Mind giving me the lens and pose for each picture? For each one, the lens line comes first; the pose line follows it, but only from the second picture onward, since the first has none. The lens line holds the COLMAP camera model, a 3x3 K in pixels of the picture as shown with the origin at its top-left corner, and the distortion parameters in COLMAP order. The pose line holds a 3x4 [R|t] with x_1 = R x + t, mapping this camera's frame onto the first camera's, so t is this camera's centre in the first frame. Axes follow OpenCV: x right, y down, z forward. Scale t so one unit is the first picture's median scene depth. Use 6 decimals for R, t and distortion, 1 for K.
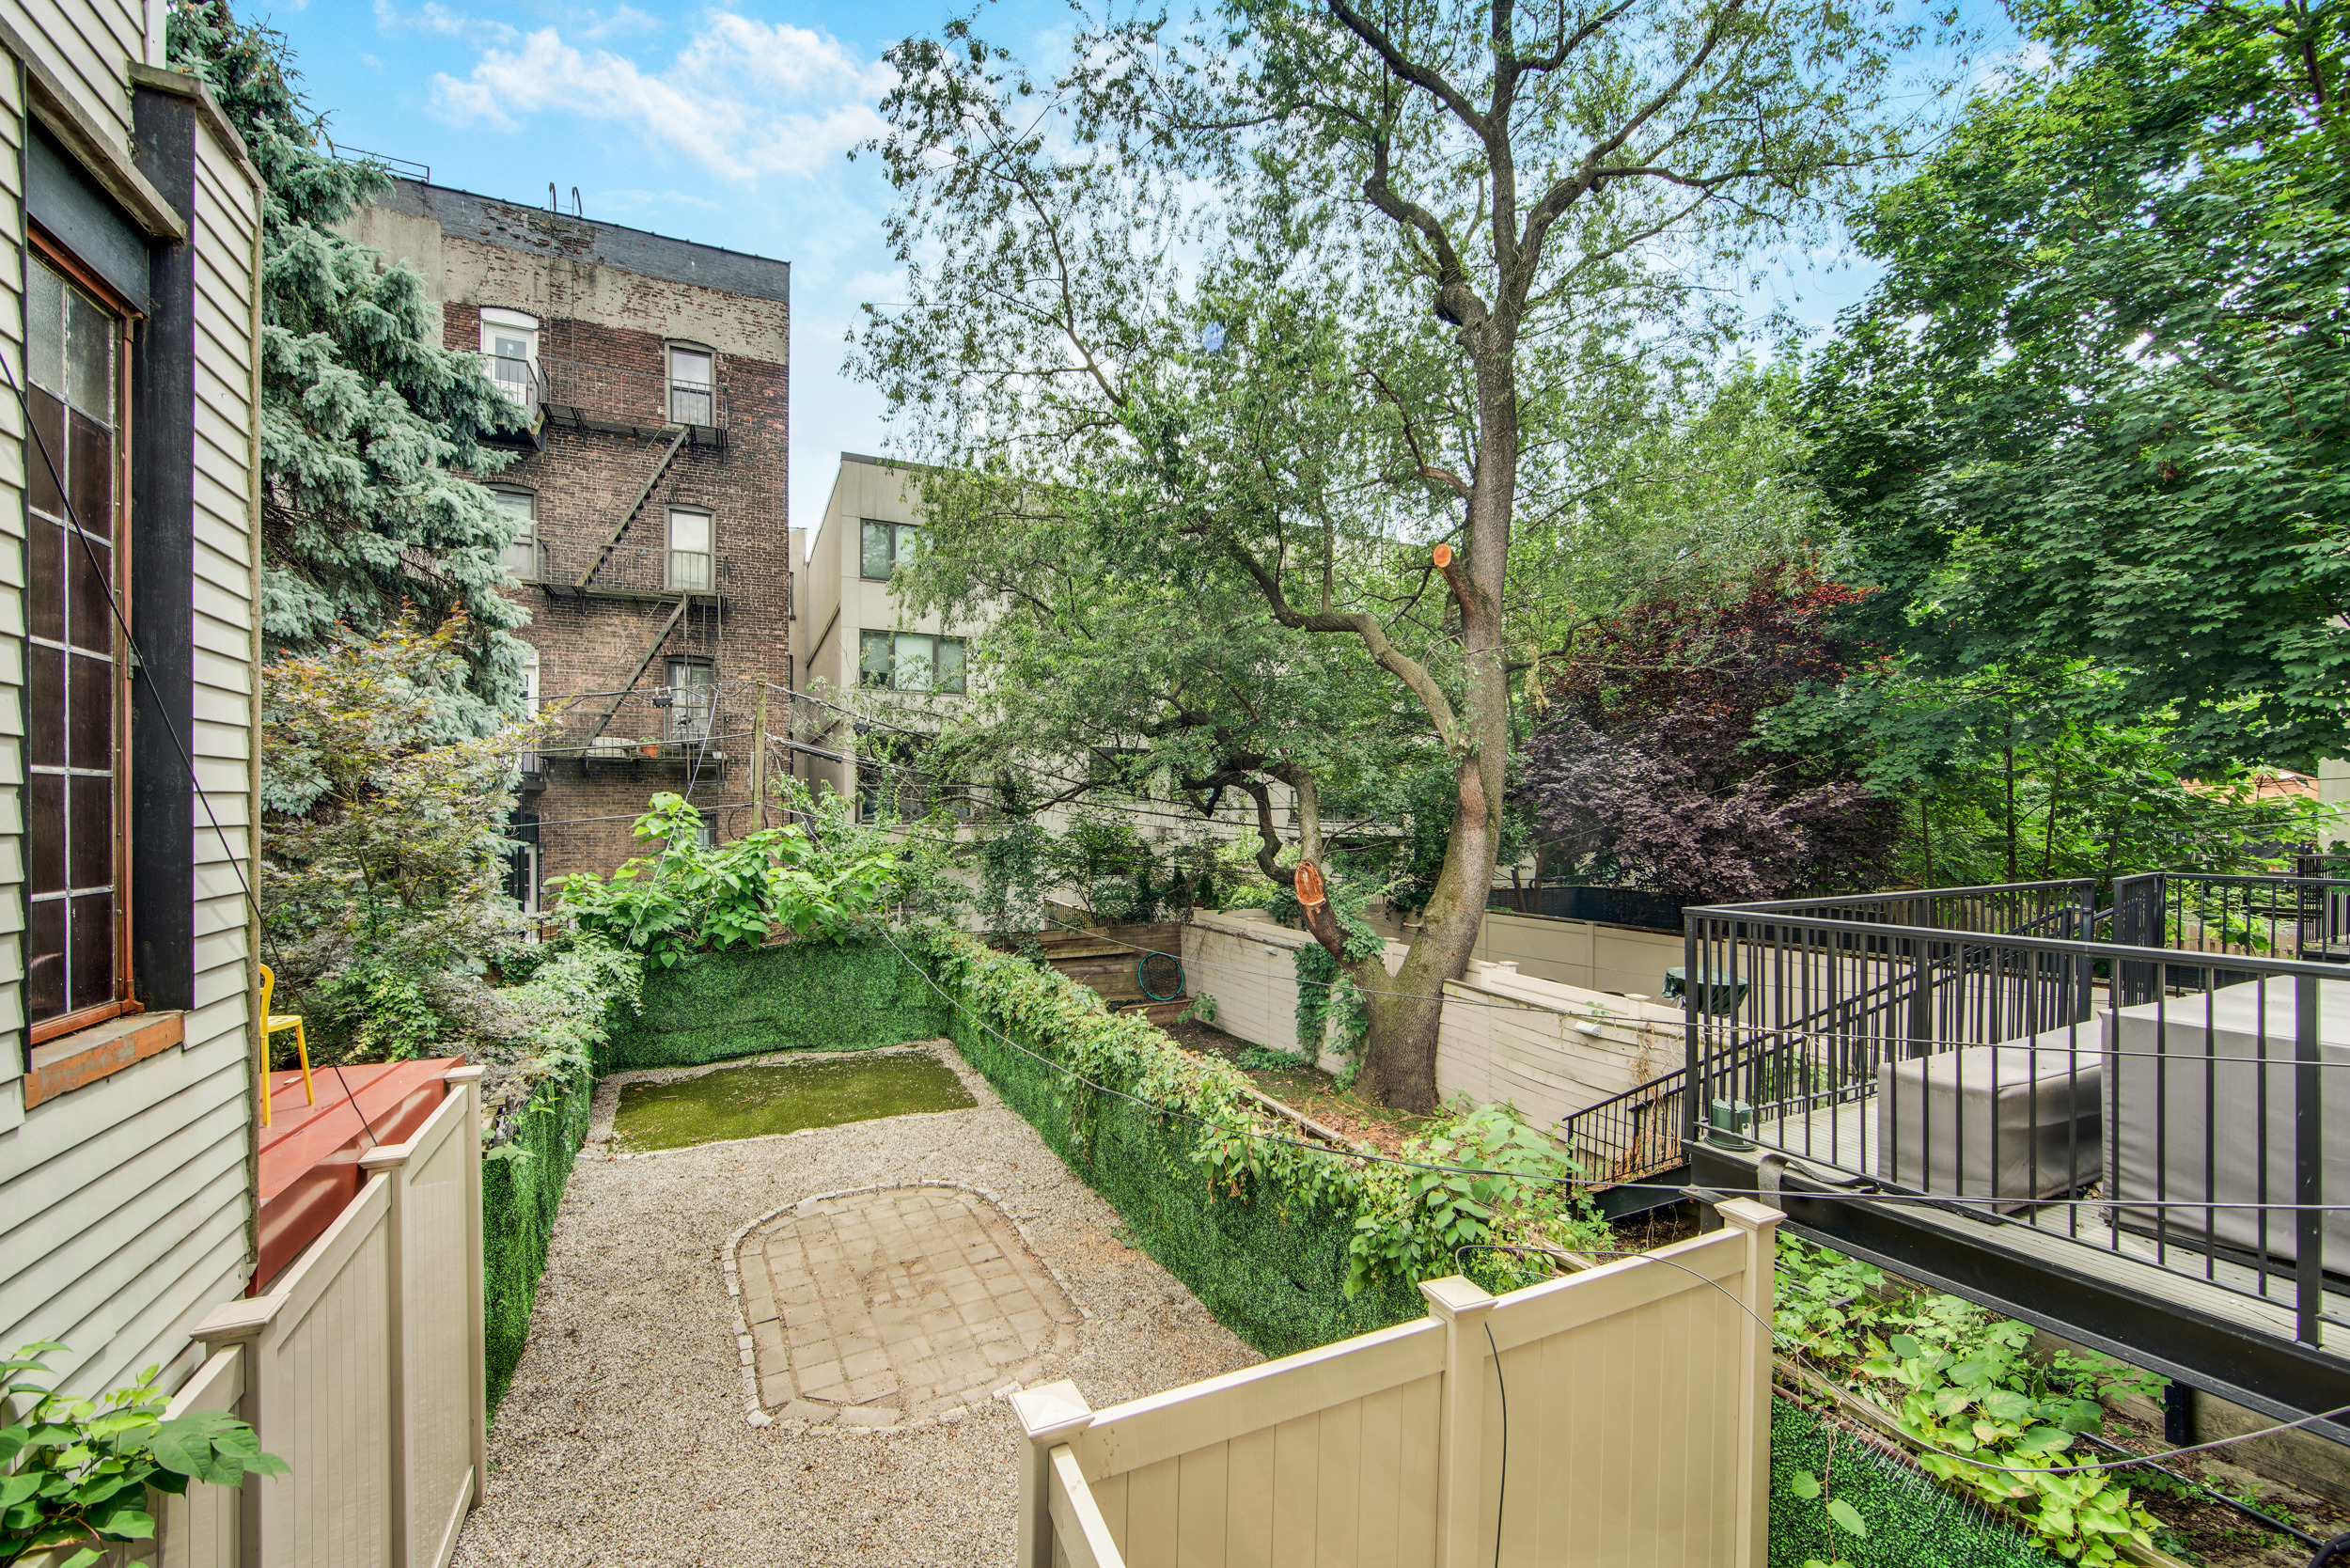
lens RADIAL K [[998.0, 0, 1188.3], [0, 998.0, 787.1], [0, 0, 1]] dist [-0.012330, 0.002575]
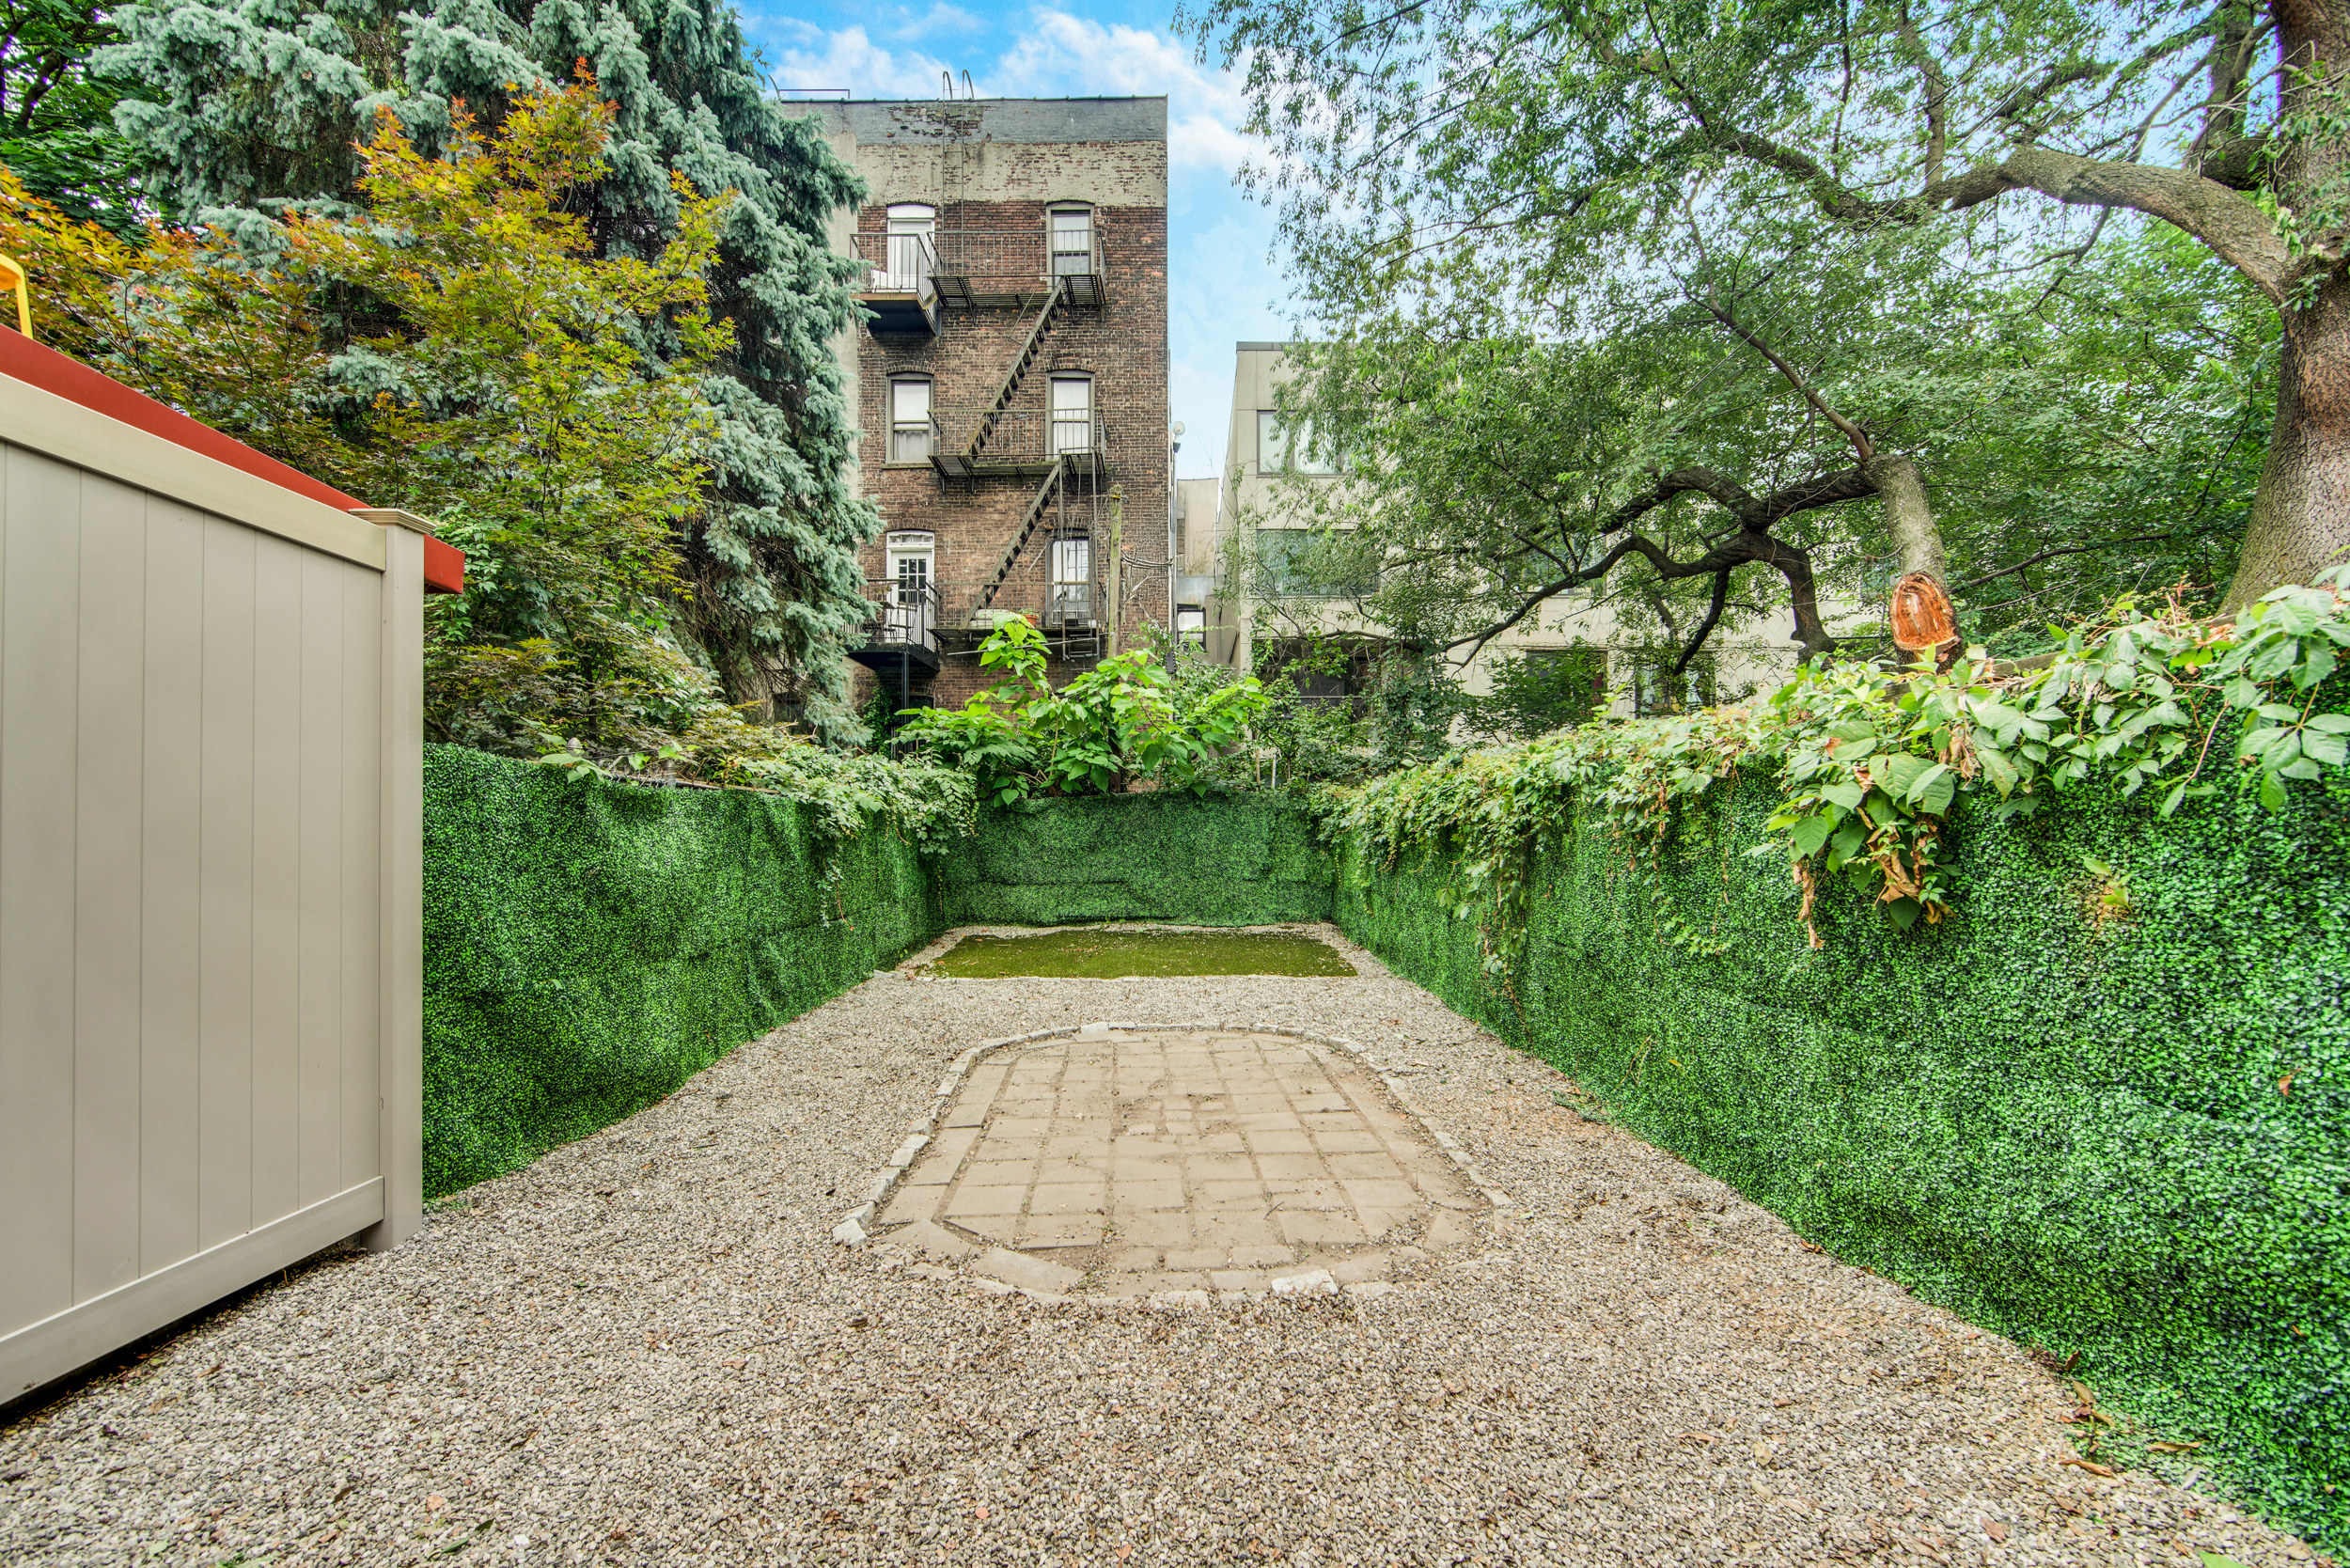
lens RADIAL K [[998.0, 0, 1157.5], [0, 998.0, 795.8], [0, 0, 1]] dist [-0.012330, 0.002575]
pose [[0.896260, -0.012384, -0.443357, -0.017671], [0.003842, 0.999789, -0.020161, 0.180719], [0.443513, 0.016366, 0.896118, 0.257535]]
